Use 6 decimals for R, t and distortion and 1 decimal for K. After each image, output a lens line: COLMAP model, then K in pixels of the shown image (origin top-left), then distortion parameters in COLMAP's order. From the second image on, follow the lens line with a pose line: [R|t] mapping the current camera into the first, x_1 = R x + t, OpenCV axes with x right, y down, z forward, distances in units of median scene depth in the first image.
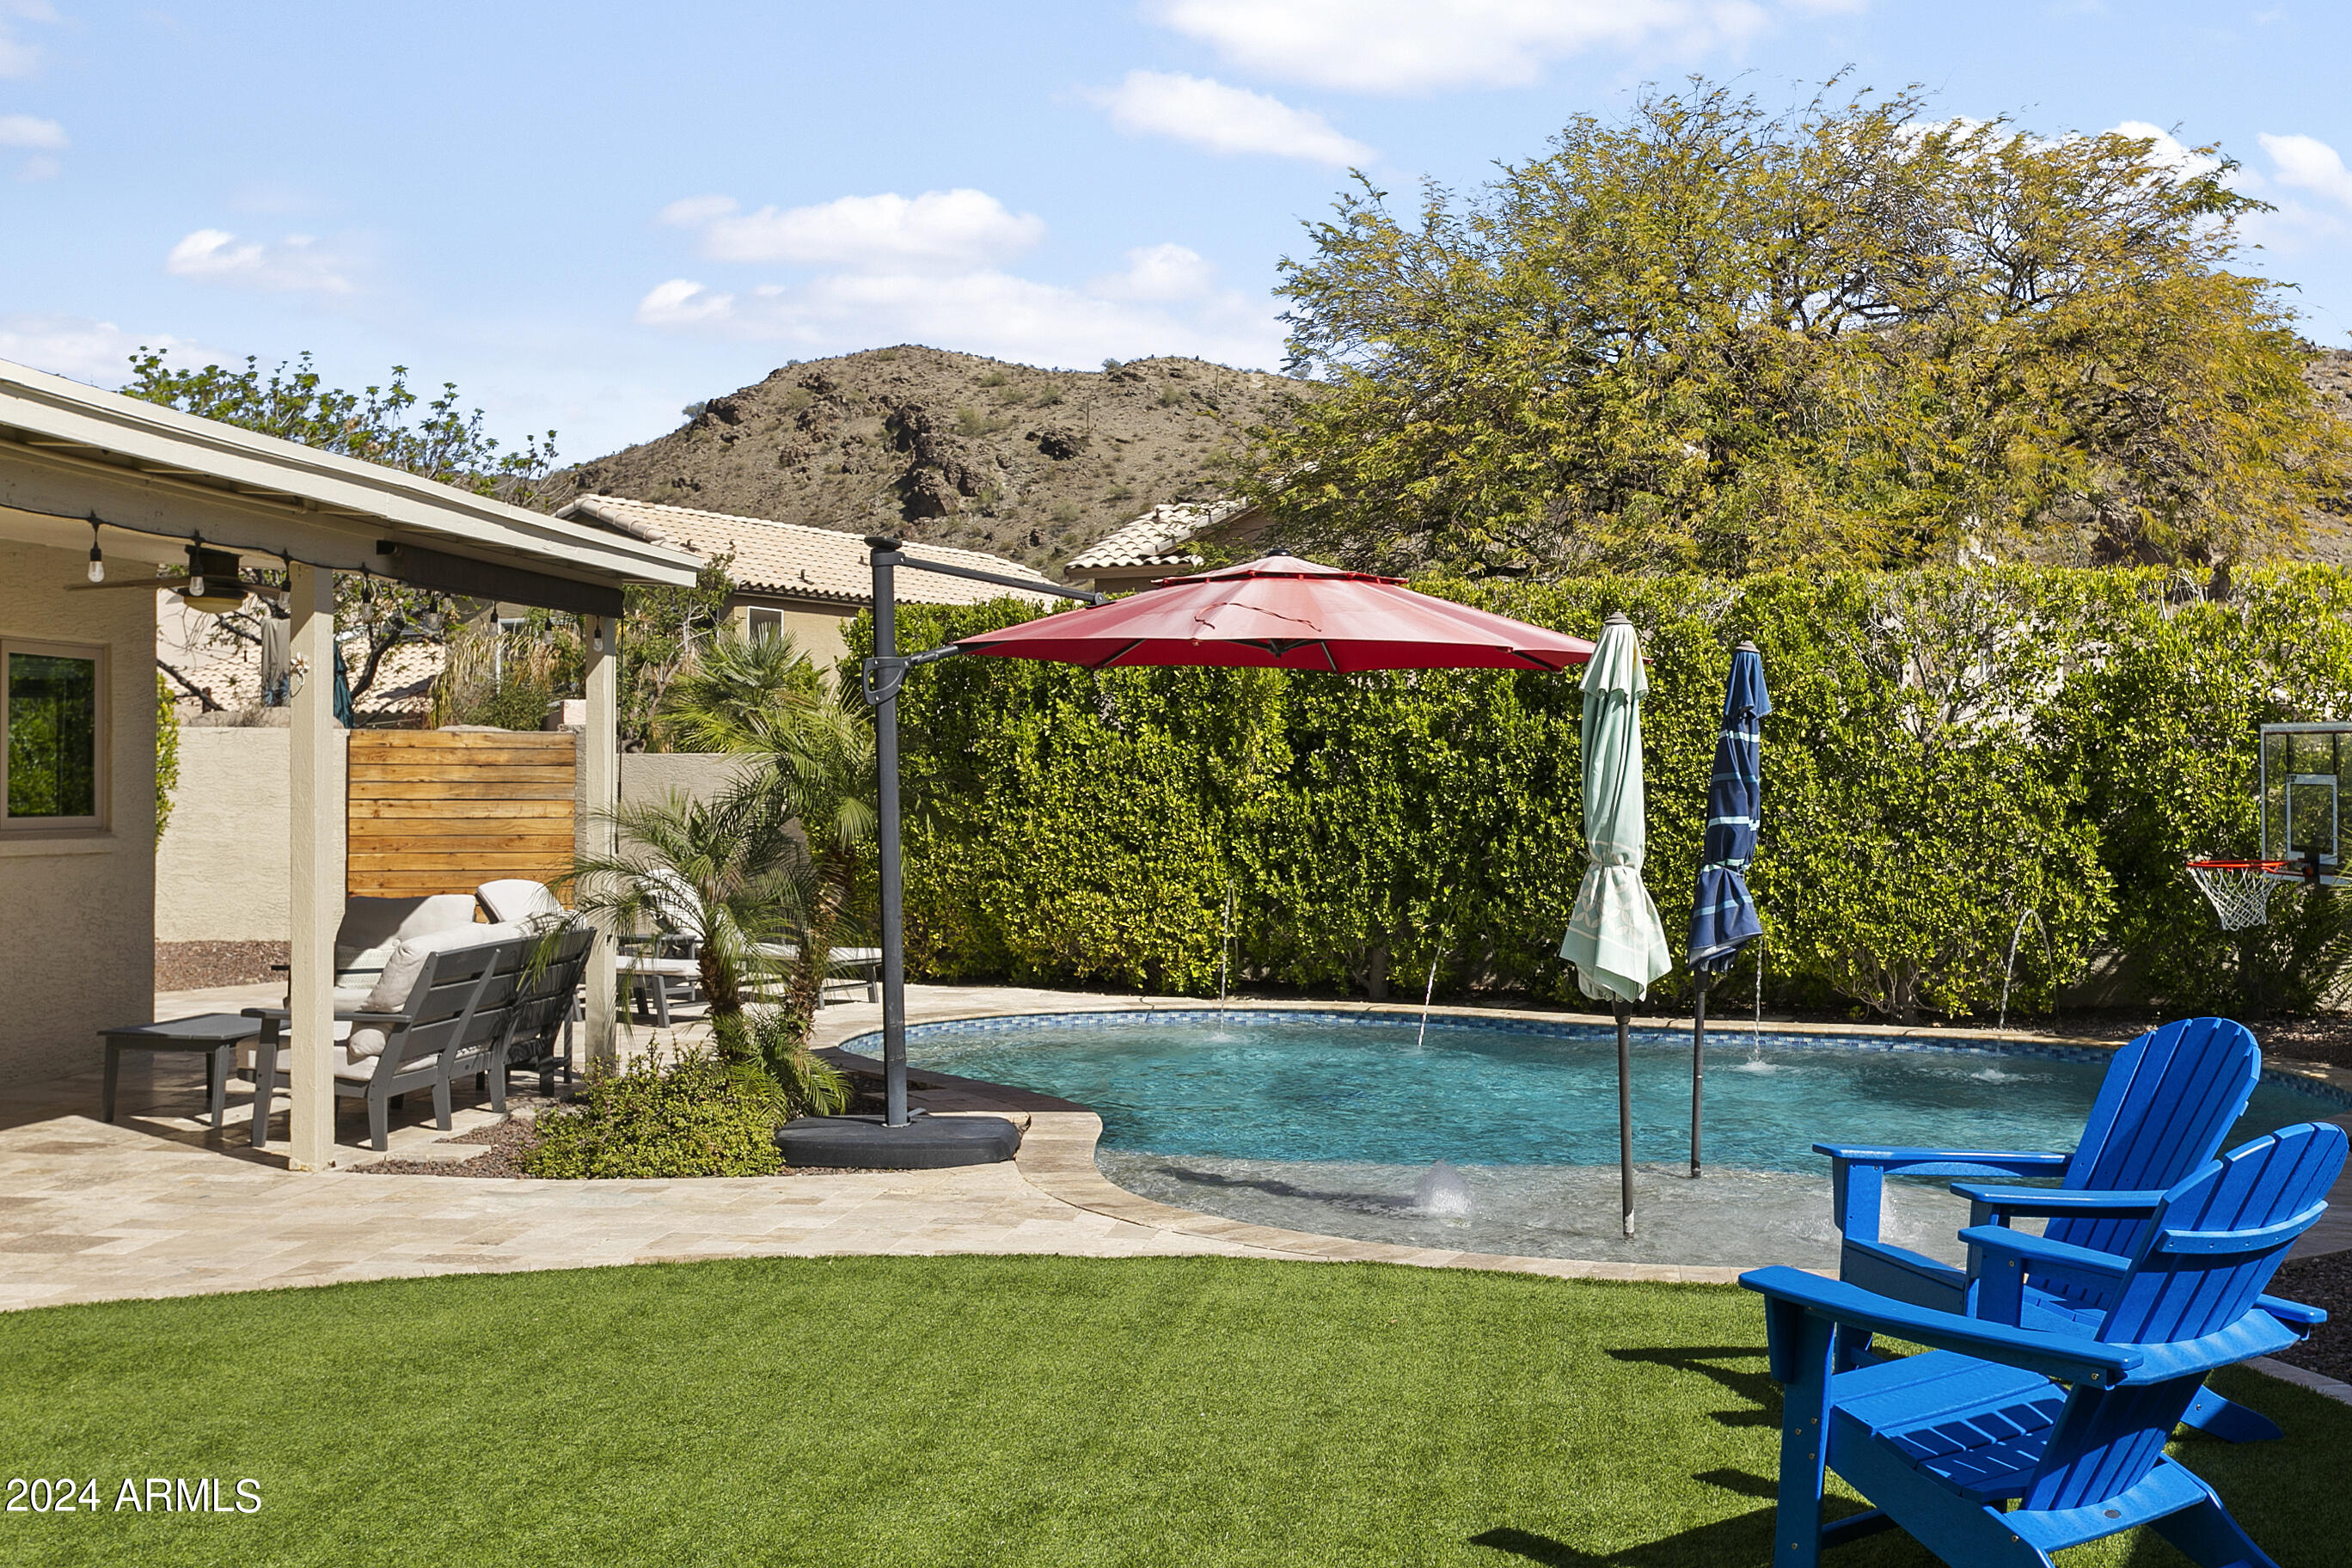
lens RADIAL K [[2604.5, 0, 1173.7], [0, 2604.5, 782.3], [0, 0, 1]] dist [0.012301, 0.000000]
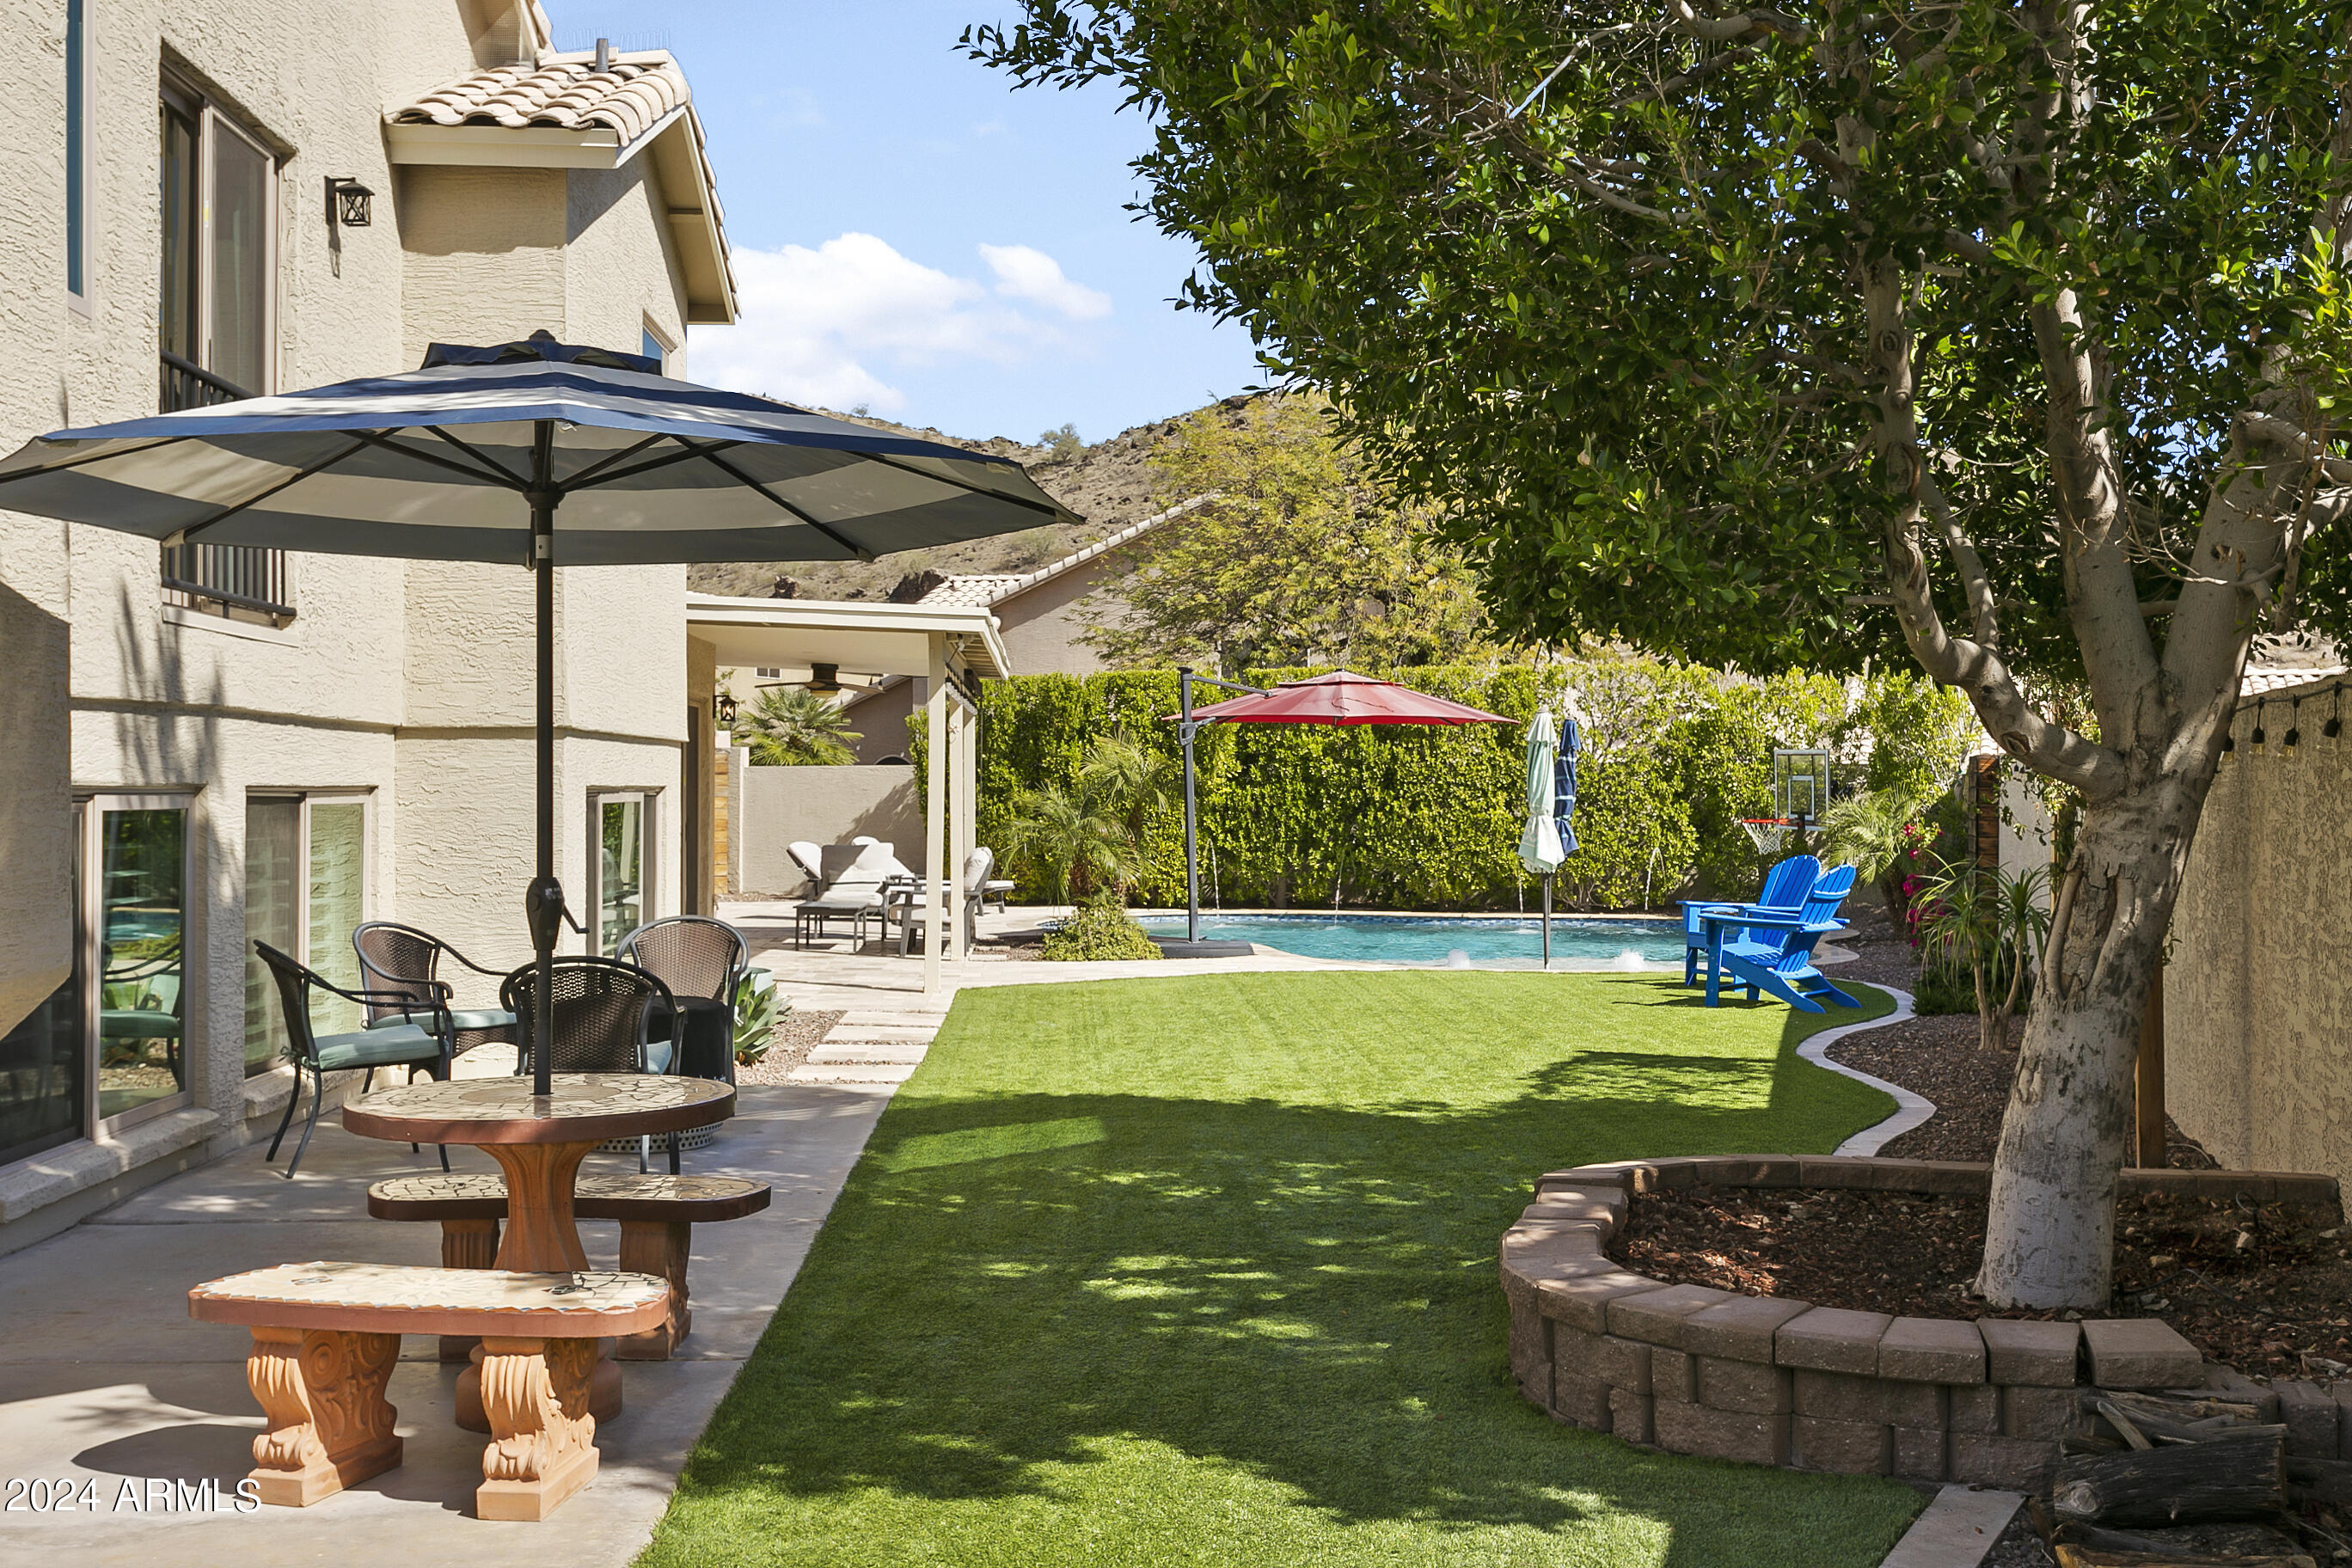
lens RADIAL K [[2471.9, 0, 1176.6], [0, 2471.9, 783.5], [0, 0, 1]] dist [-0.007516, 0.000000]
pose [[0.981404, -0.004355, 0.191907, -0.316661], [0.004594, 0.999989, -0.000800, 0.001865], [-0.191901, 0.001667, 0.981413, -0.612033]]
